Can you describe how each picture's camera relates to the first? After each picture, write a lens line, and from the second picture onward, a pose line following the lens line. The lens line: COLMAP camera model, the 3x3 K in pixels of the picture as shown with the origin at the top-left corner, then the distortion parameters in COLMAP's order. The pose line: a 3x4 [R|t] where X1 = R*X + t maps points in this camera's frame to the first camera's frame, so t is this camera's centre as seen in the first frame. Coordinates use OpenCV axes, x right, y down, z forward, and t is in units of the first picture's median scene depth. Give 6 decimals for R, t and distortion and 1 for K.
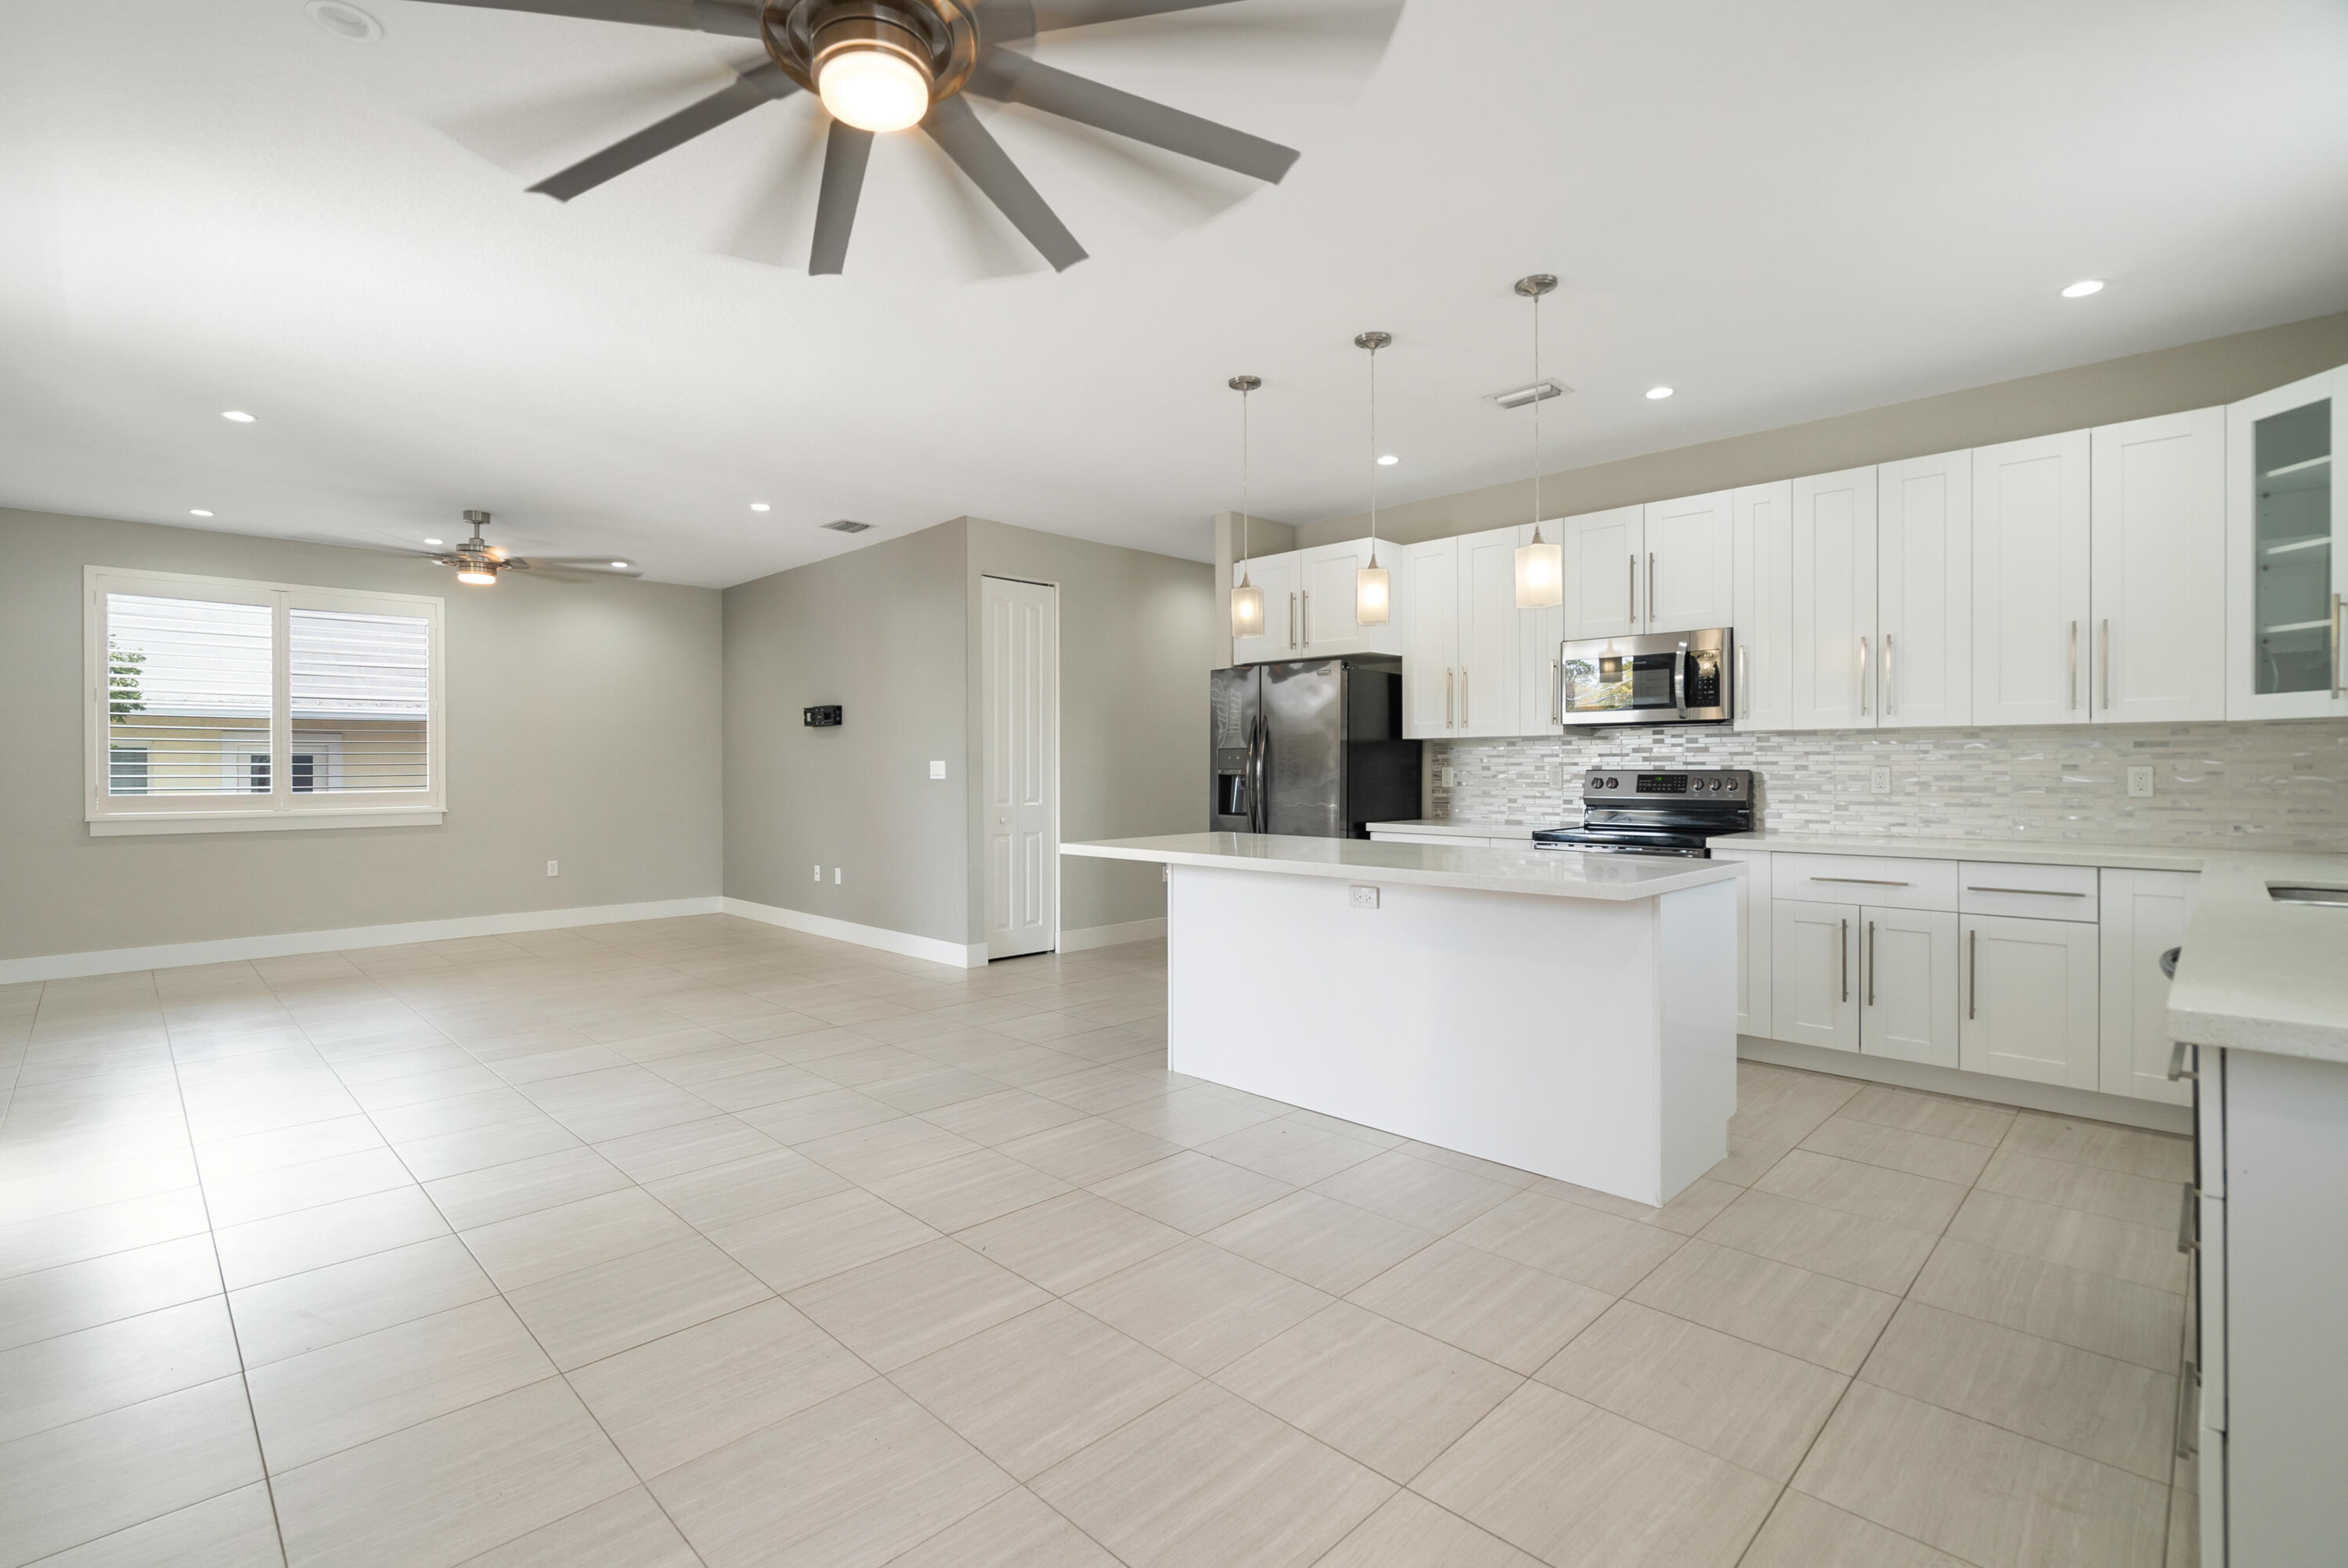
lens RADIAL K [[1080.6, 0, 1163.3], [0, 1080.6, 773.3], [0, 0, 1]] dist [0.000477, 0.000427]
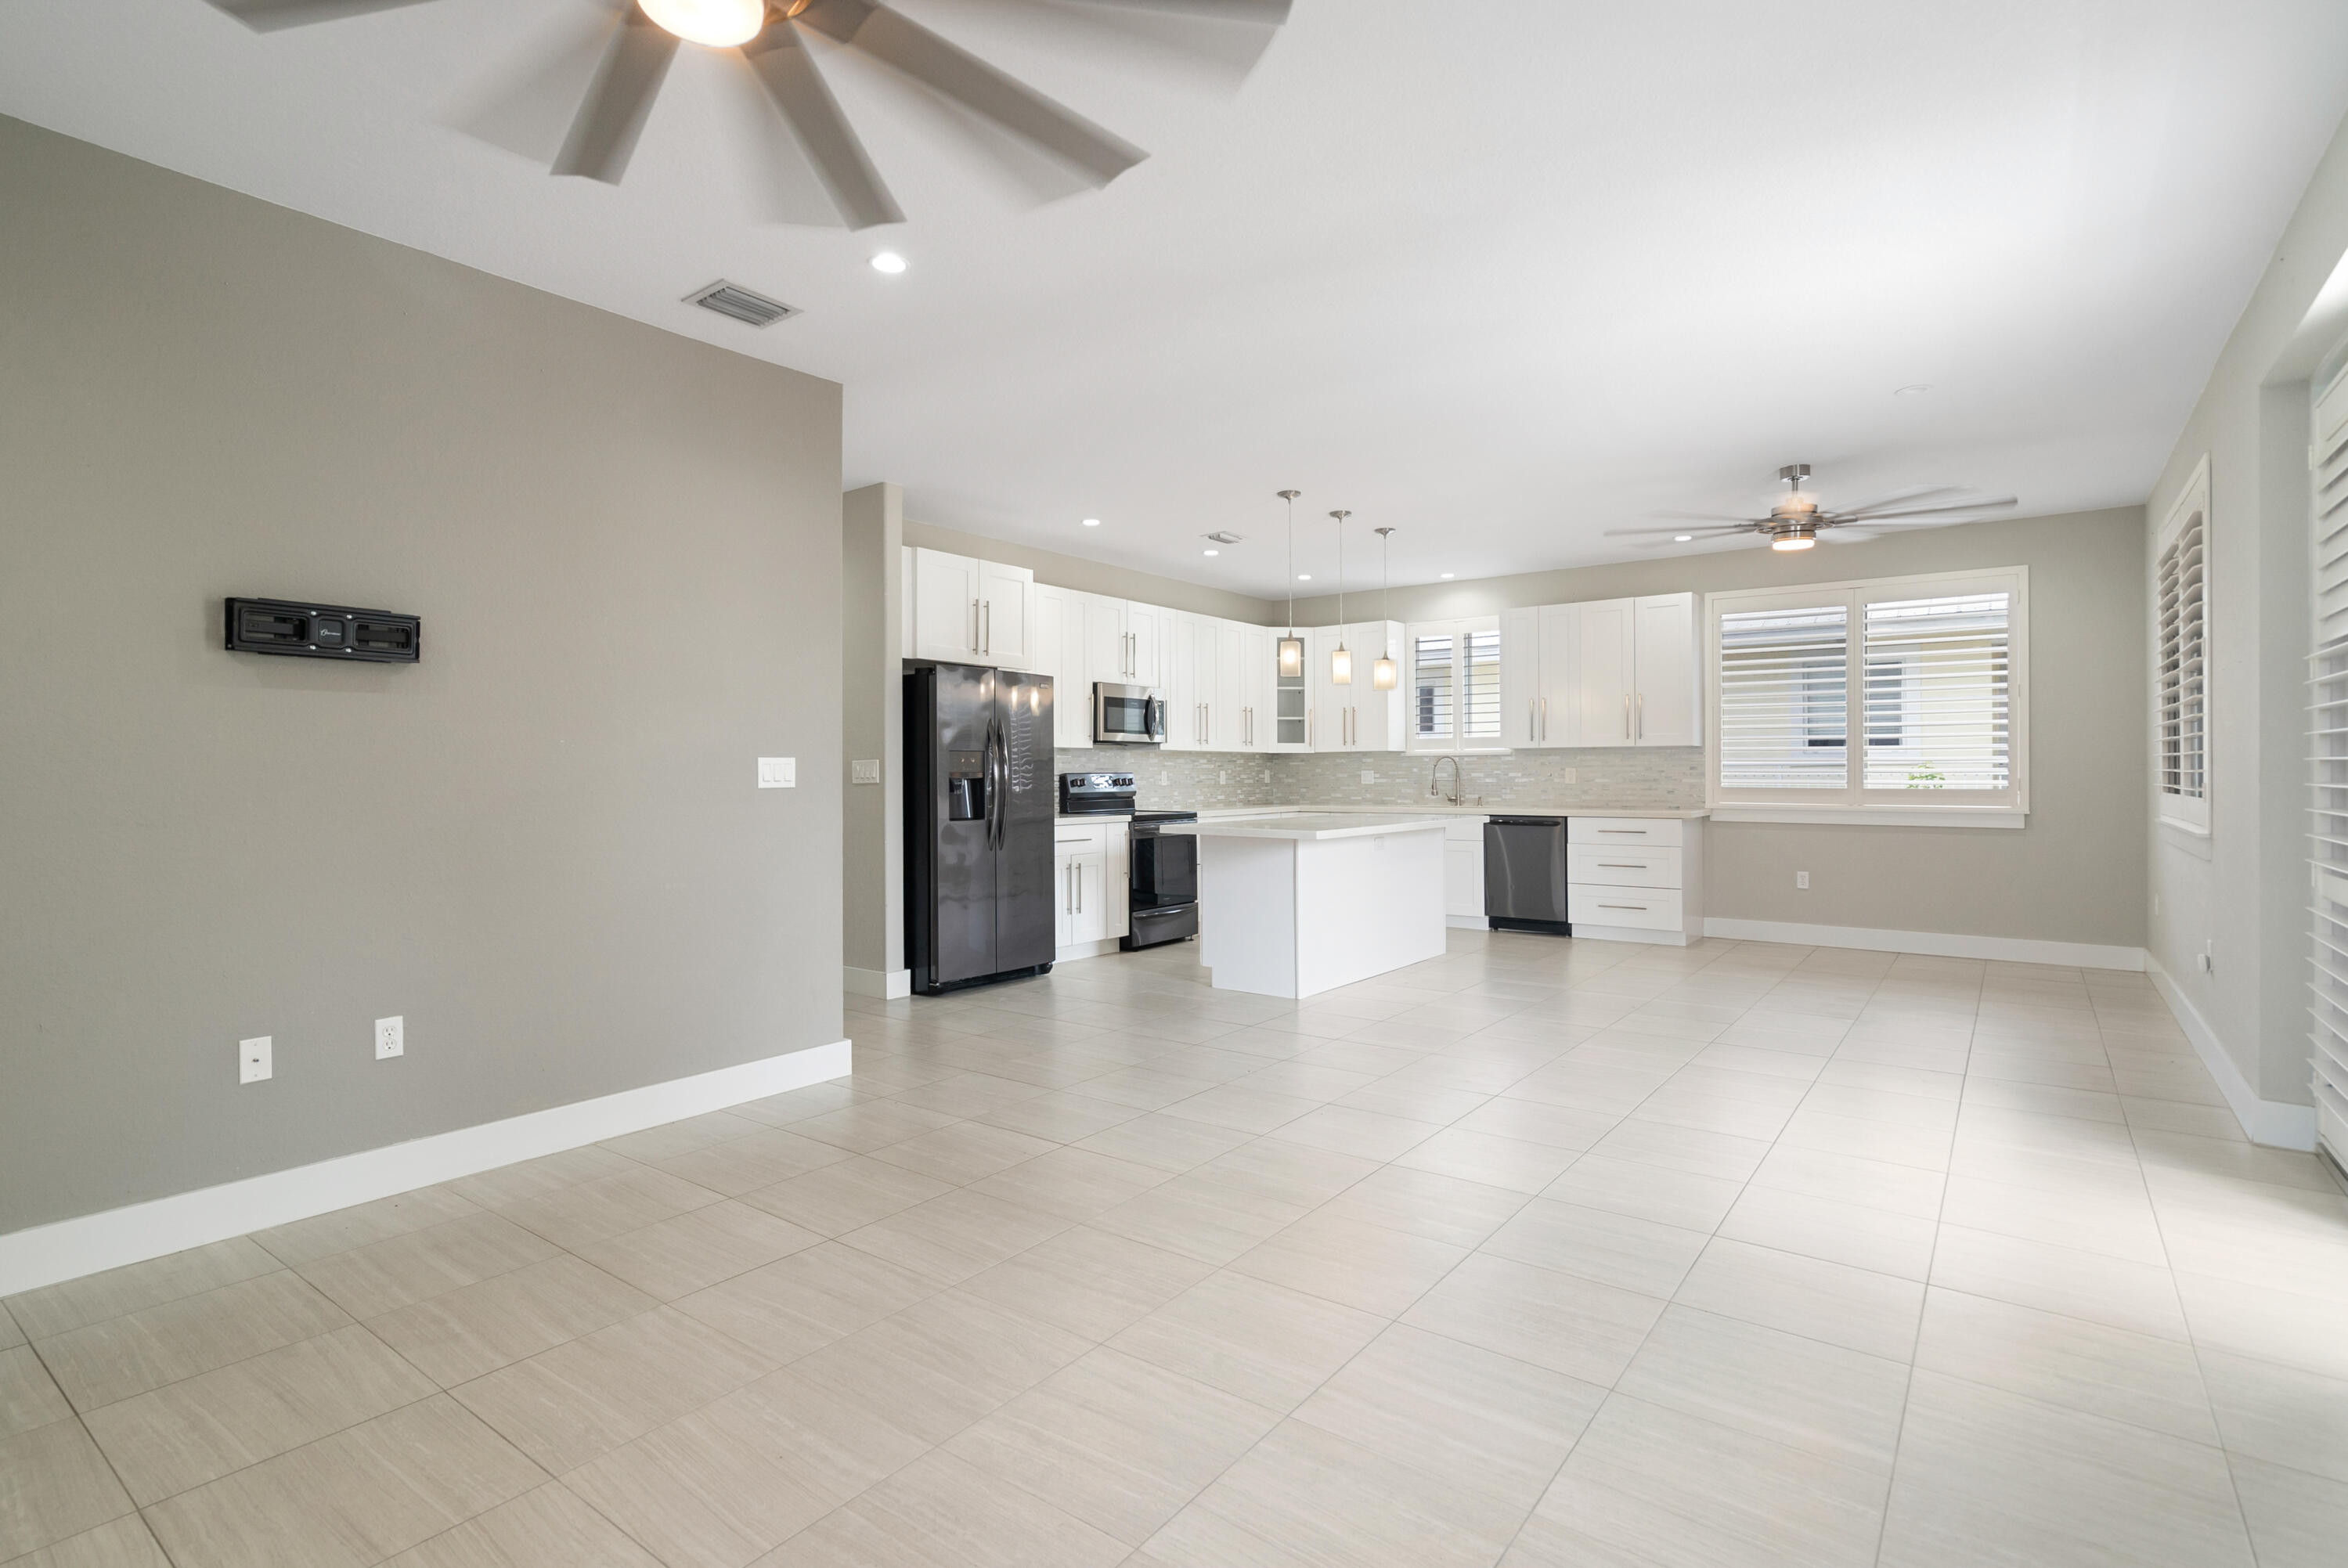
lens RADIAL K [[1125.2, 0, 1172.9], [0, 1125.2, 777.6], [0, 0, 1]] dist [0.001432, 0.000031]
pose [[-0.148983, -0.002875, 0.988836, -1.206902], [0.006515, 0.999971, 0.003889, -0.002185], [-0.988818, 0.007022, -0.148960, 1.231725]]
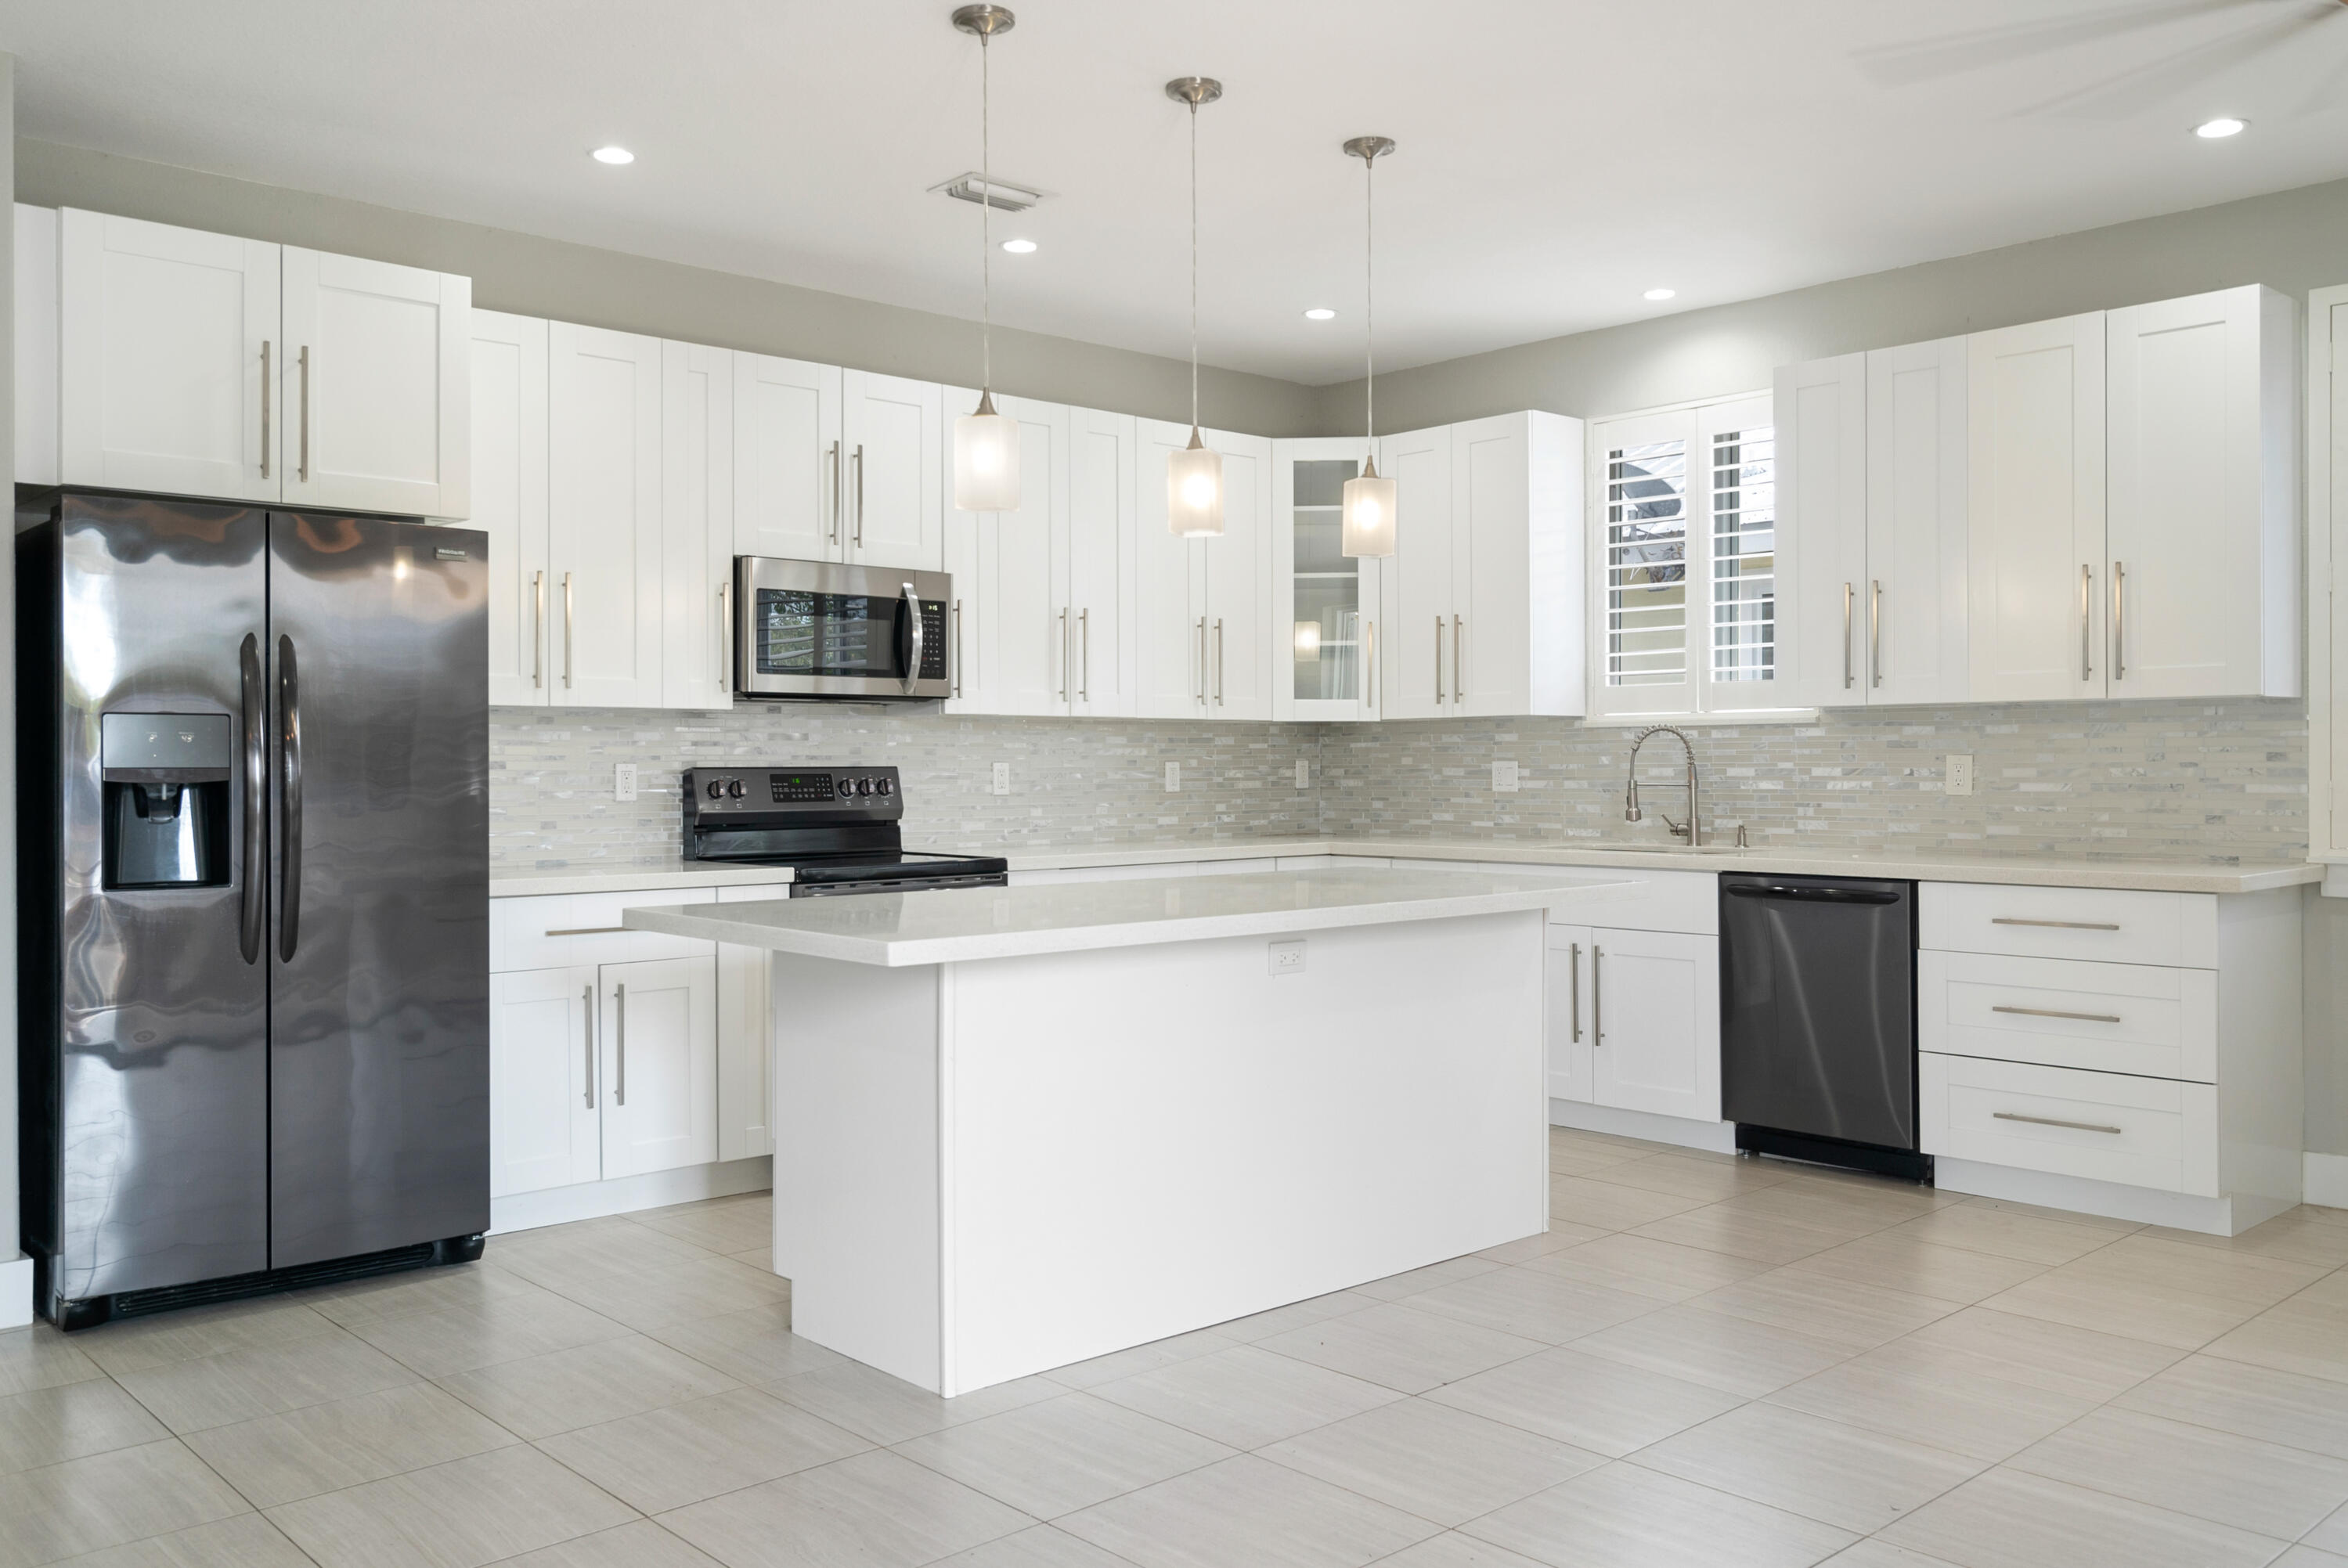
lens RADIAL K [[1883.5, 0, 1170.4], [0, 1883.5, 772.4], [0, 0, 1]] dist [0.005524, 0.002968]
pose [[0.038604, -0.004399, 0.999245, -0.742993], [0.005441, 0.999976, 0.004192, -0.003508], [-0.999240, 0.005276, 0.038627, 0.788571]]
